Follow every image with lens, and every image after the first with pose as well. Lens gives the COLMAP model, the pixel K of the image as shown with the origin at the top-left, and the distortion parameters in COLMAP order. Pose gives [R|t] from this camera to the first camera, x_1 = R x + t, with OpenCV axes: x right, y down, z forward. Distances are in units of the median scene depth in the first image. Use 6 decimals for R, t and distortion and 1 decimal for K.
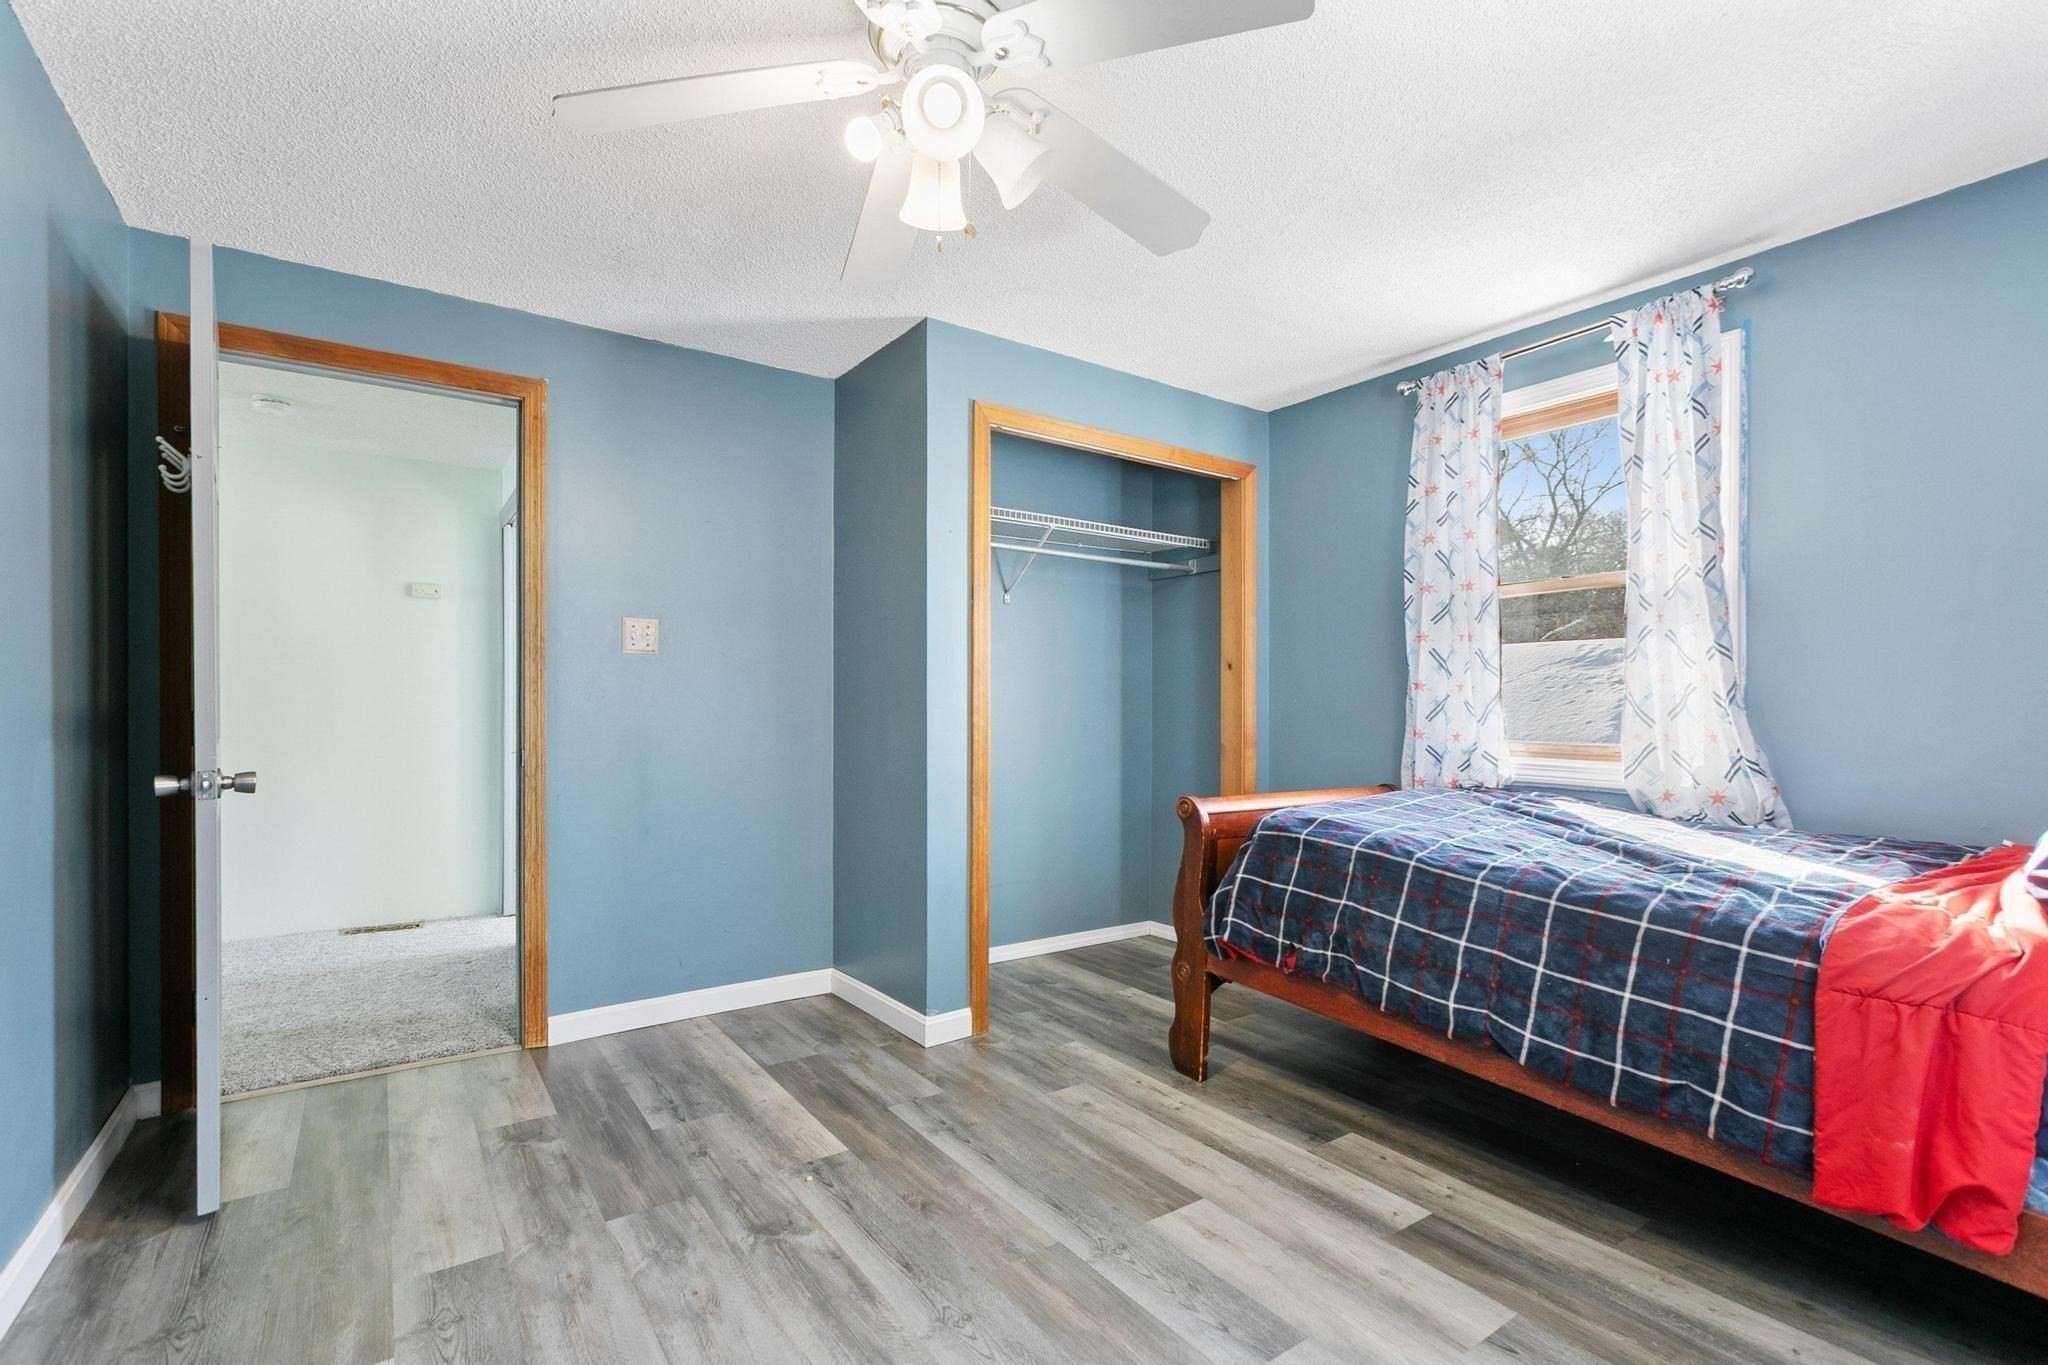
lens RADIAL K [[923.6, 0, 1027.0], [0, 923.6, 699.5], [0, 0, 1]] dist [0.002280, -0.001615]
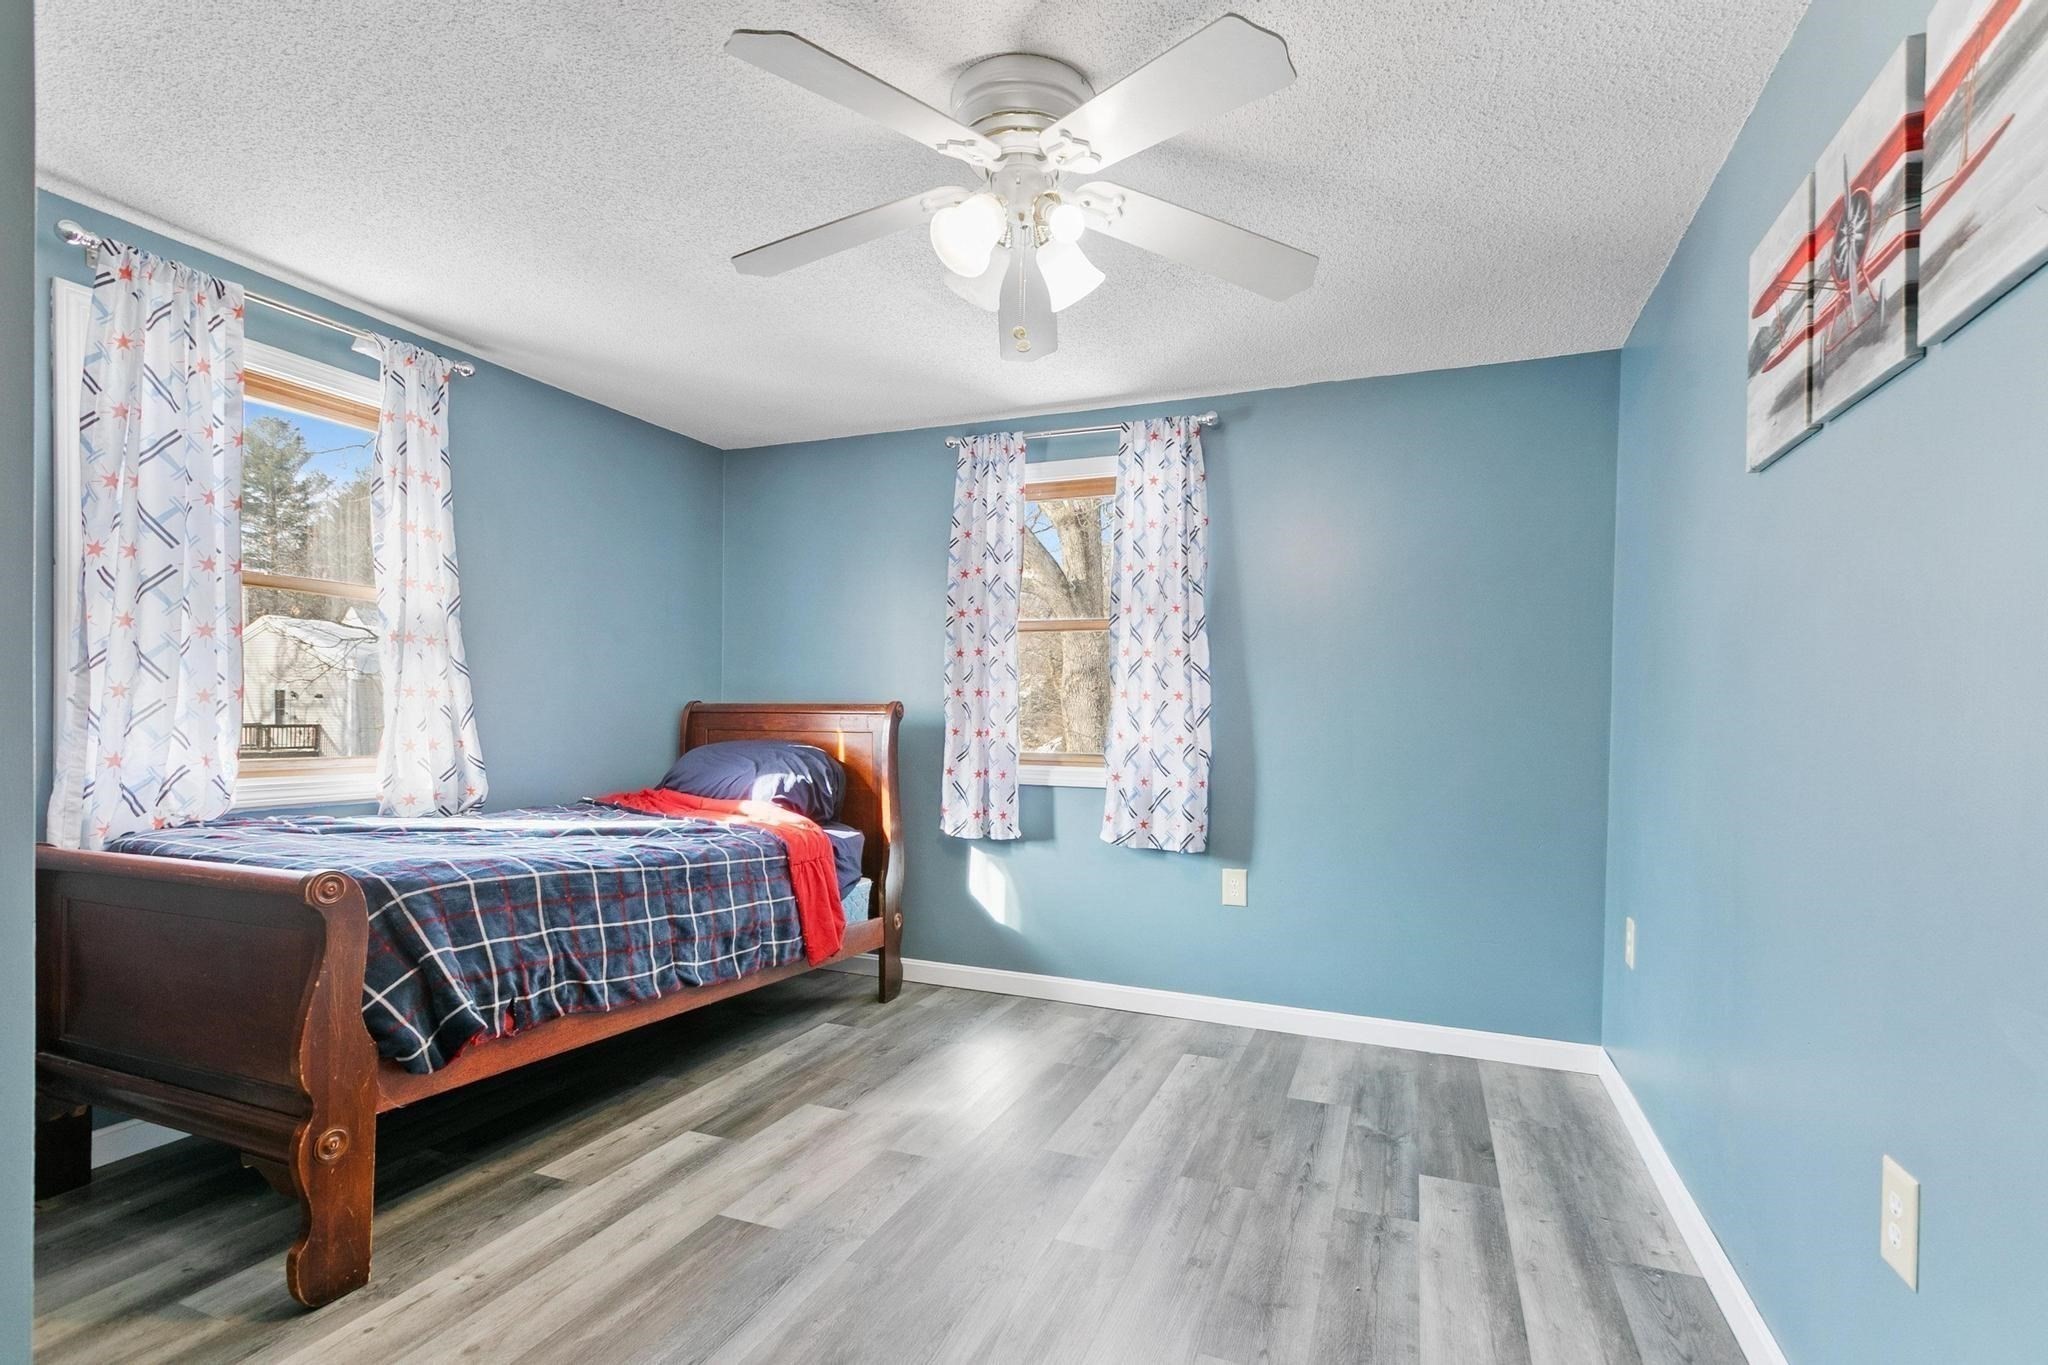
lens RADIAL K [[973.0, 0, 1027.8], [0, 973.0, 722.8], [0, 0, 1]] dist [-0.000199, -0.000618]
pose [[-0.541756, -0.012644, 0.840441, -0.803009], [-0.010973, 0.999908, 0.007970, -0.004247], [-0.840464, -0.004904, -0.541845, 1.193353]]
